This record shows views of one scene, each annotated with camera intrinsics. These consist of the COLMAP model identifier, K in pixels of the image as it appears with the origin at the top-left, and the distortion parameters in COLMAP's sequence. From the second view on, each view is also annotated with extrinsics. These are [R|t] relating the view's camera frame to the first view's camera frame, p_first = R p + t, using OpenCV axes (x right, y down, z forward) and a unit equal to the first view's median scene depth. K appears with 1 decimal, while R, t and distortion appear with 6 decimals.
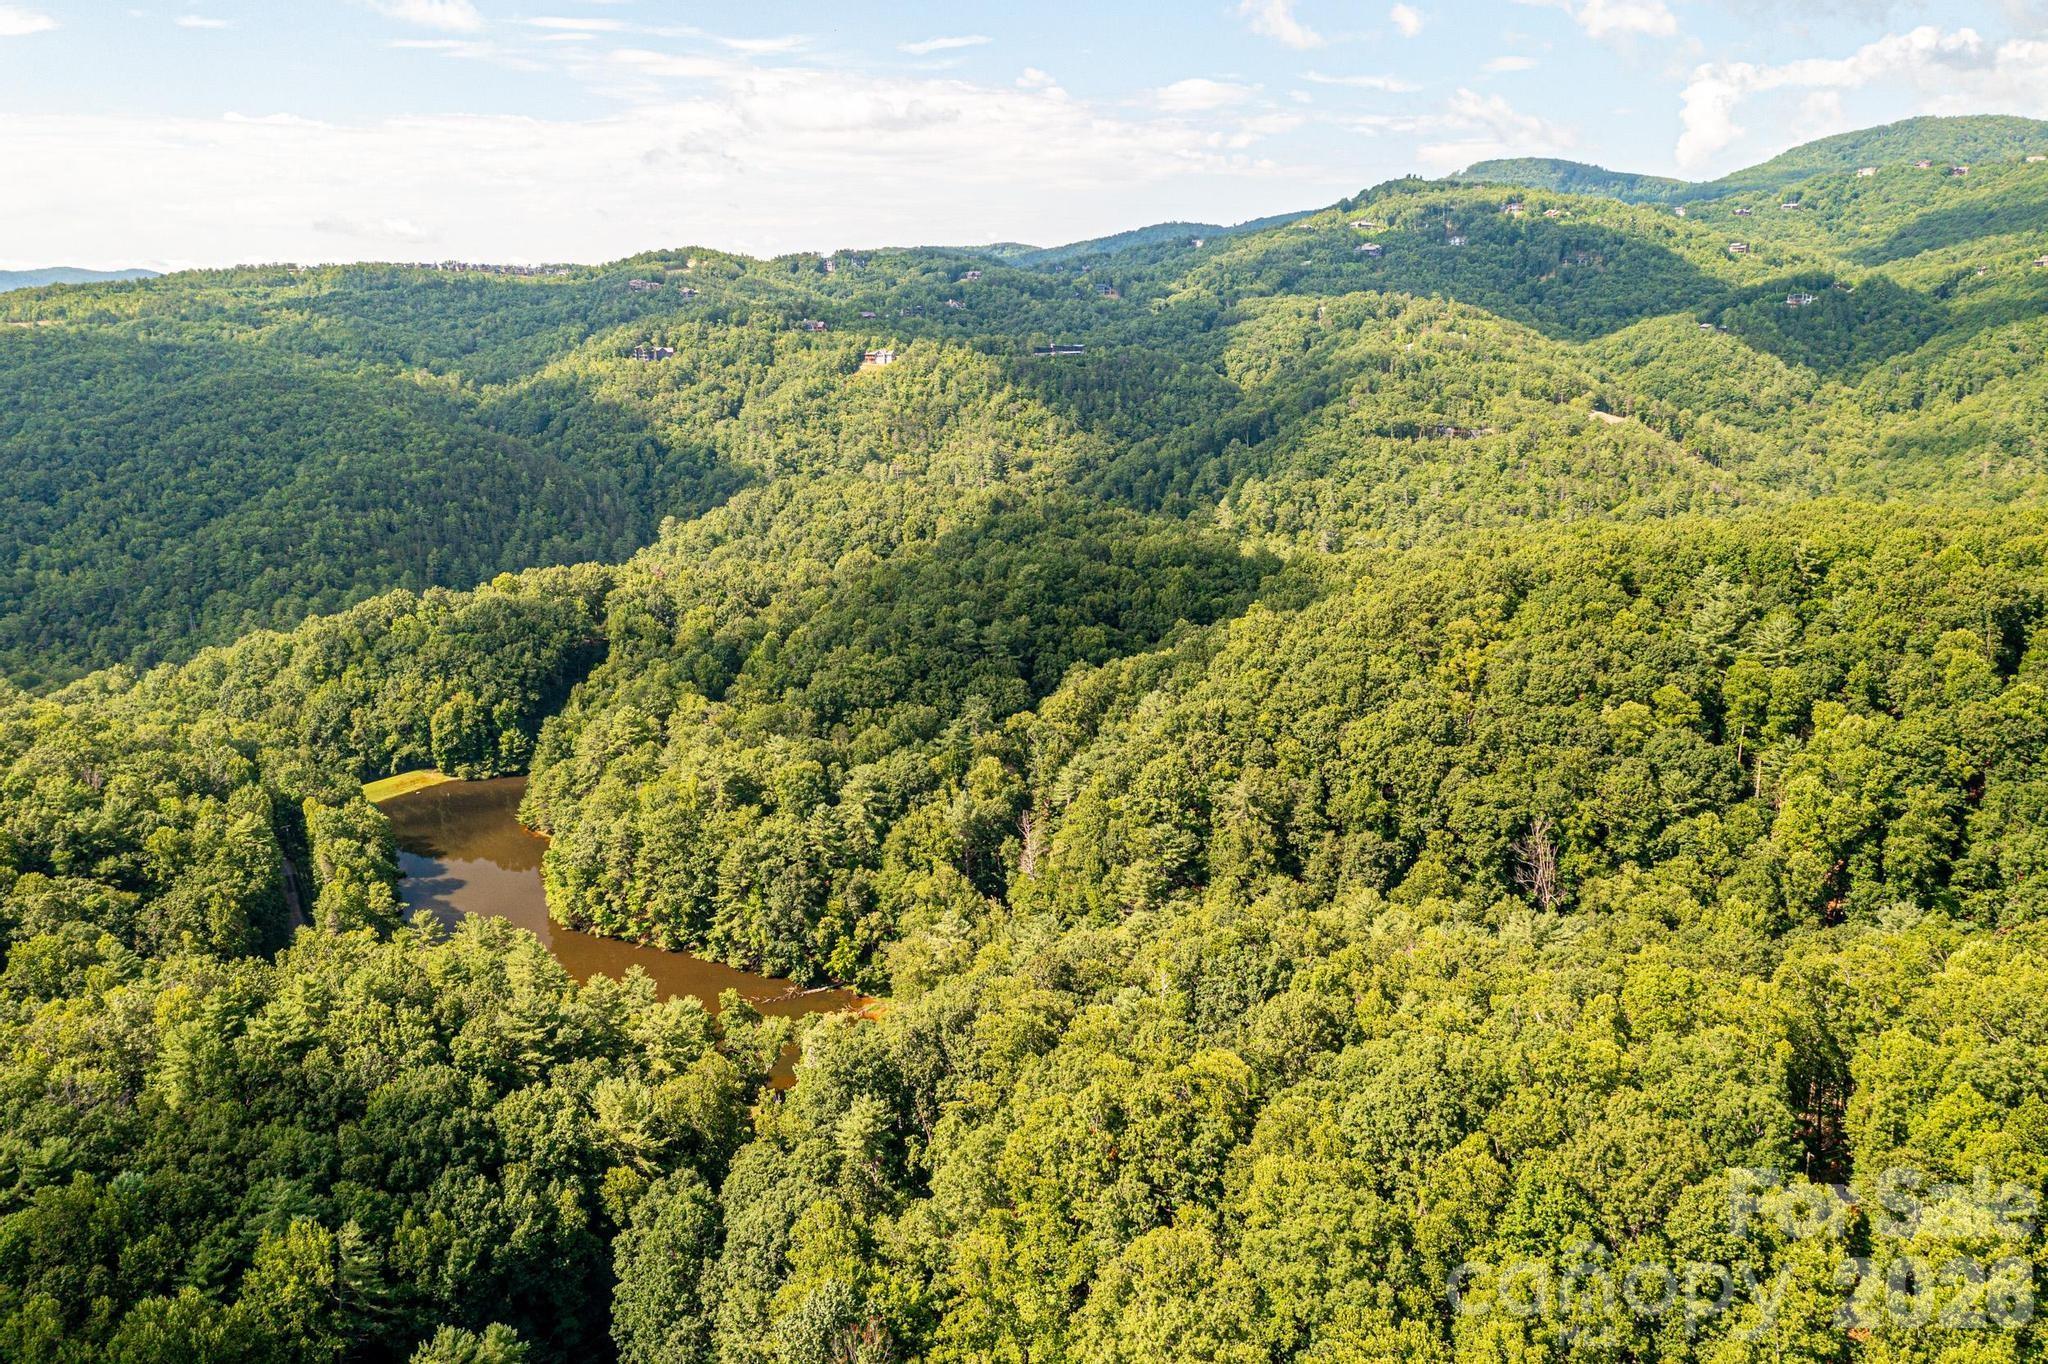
lens RADIAL K [[1613.9, 0, 1028.1], [0, 1613.9, 685.5], [0, 0, 1]] dist [-0.006162, 0.028714]
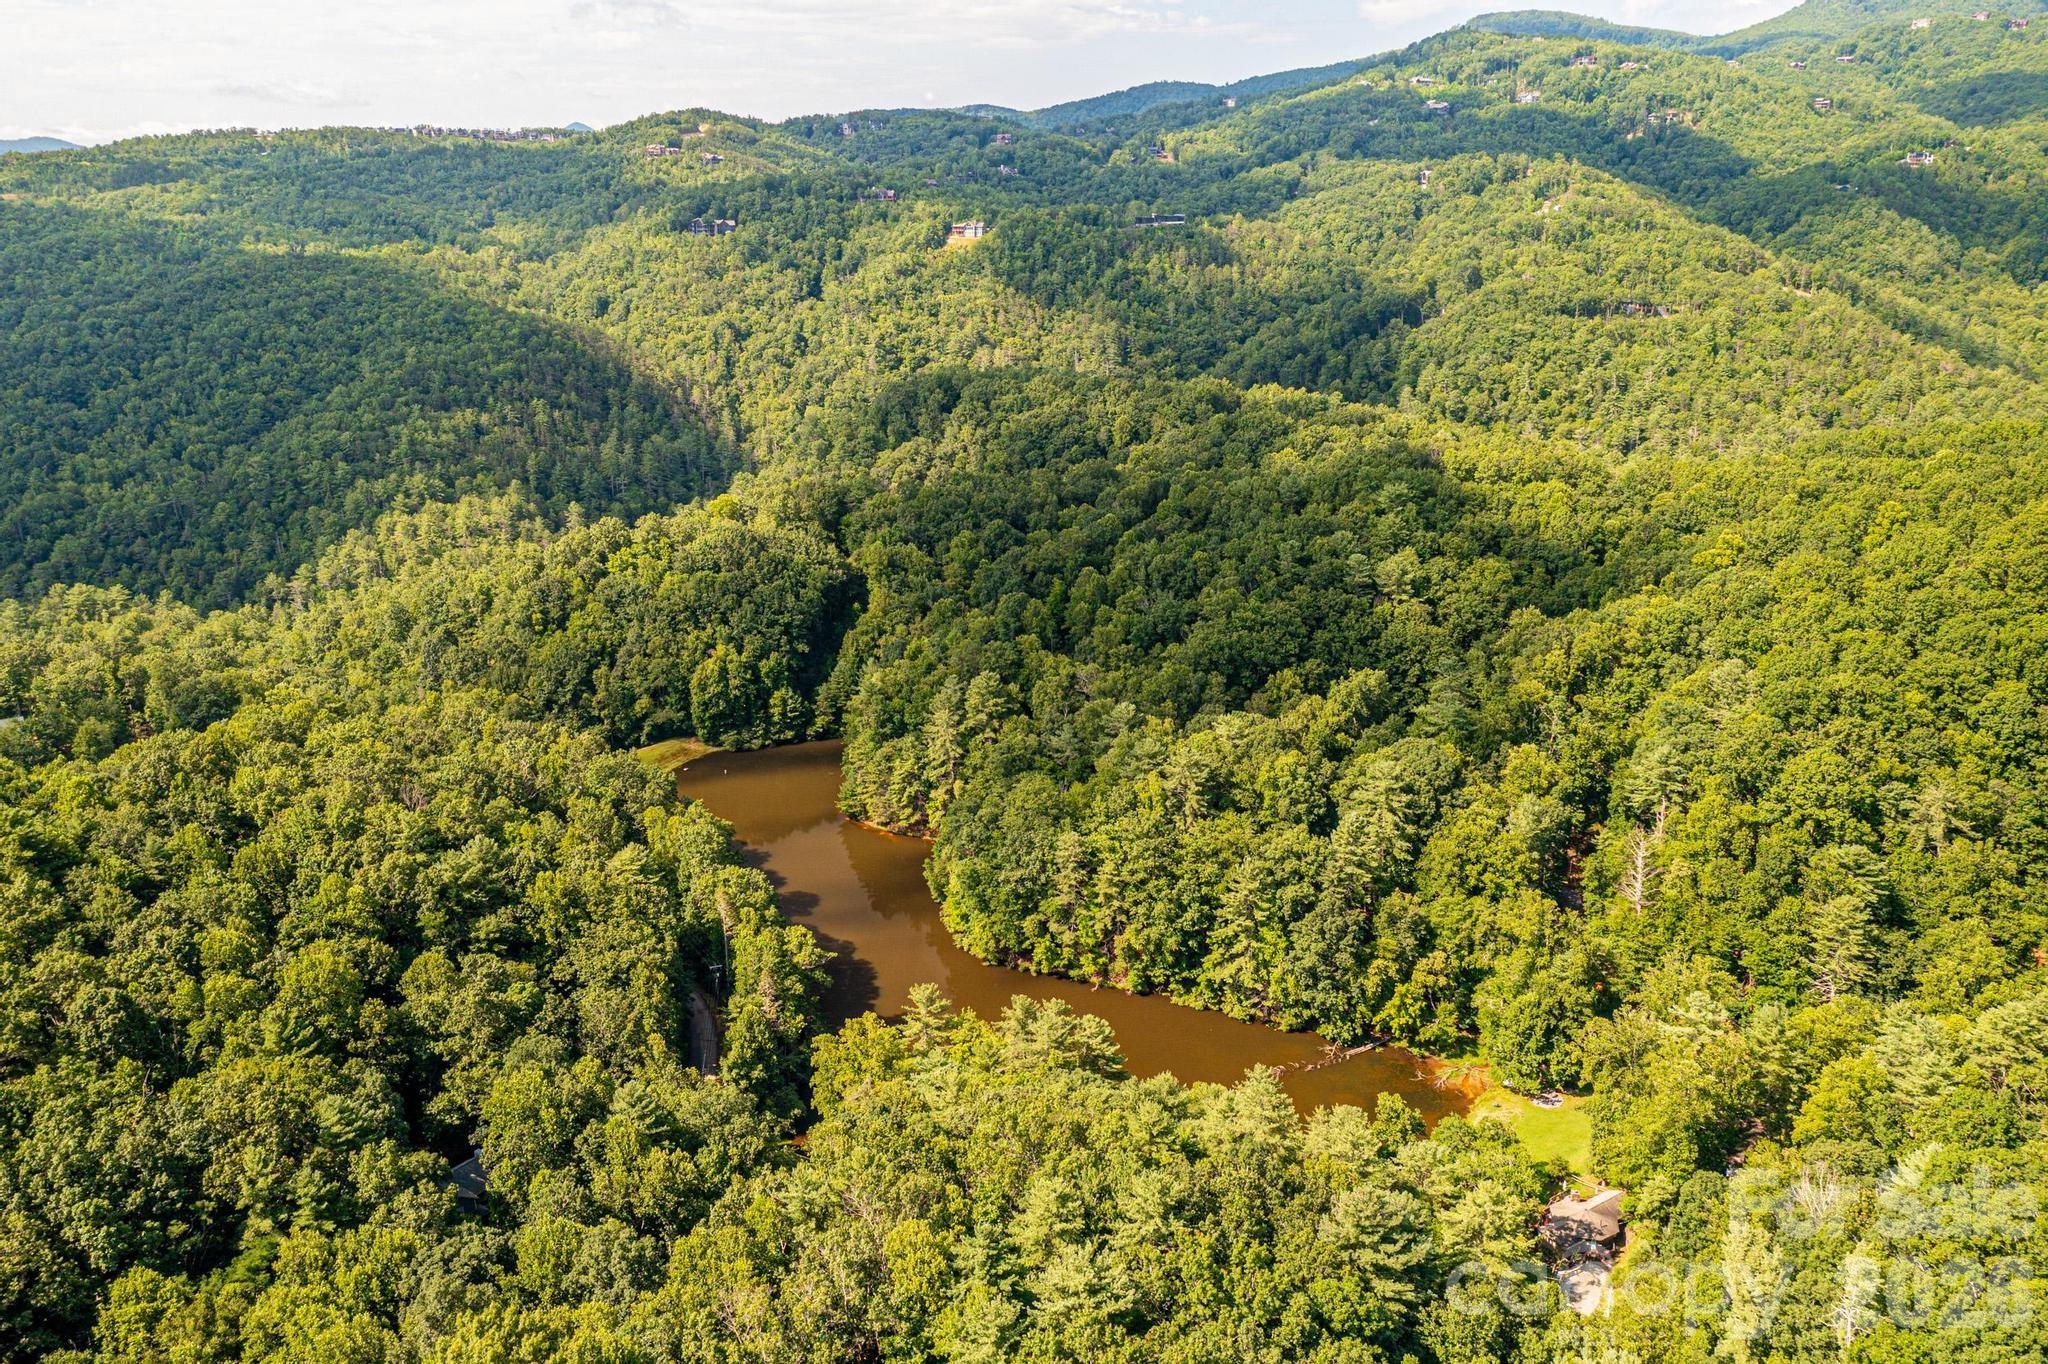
lens RADIAL K [[1613.9, 0, 1022.9], [0, 1613.9, 681.1], [0, 0, 1]] dist [-0.006162, 0.028714]
pose [[0.999200, -0.017222, 0.036091, -0.221644], [0.014475, 0.997077, 0.075020, -0.037329], [-0.037278, -0.074438, 0.996529, 0.155976]]
